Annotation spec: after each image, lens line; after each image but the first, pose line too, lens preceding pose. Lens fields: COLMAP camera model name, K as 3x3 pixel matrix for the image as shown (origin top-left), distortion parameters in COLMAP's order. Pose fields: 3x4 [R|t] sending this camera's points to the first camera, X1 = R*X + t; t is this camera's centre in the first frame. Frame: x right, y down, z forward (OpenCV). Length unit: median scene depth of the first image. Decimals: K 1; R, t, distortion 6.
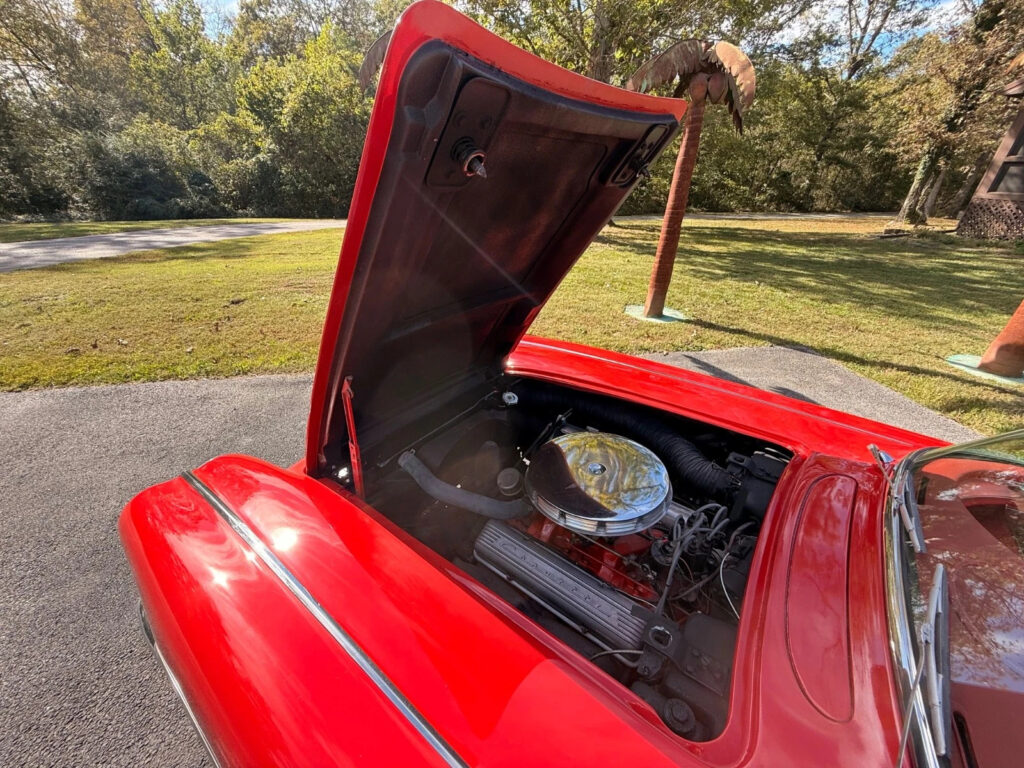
lens RADIAL K [[409.8, 0, 505.3], [0, 409.8, 384.7], [0, 0, 1]] dist [-0.000292, -0.000002]
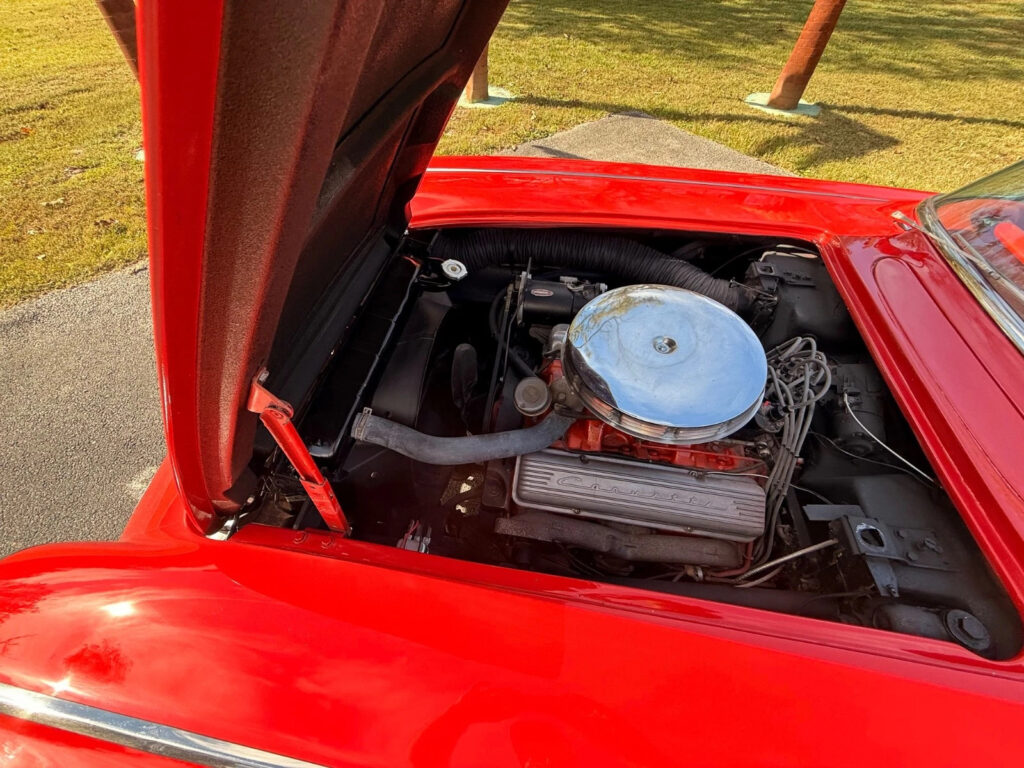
lens RADIAL K [[409.8, 0, 505.3], [0, 409.8, 384.7], [0, 0, 1]] dist [-0.000292, -0.000002]
pose [[0.874343, -0.377491, 0.305001, -0.049703], [0.221078, 0.869282, 0.442125, -0.020875], [-0.432030, -0.319139, 0.843505, 0.095755]]
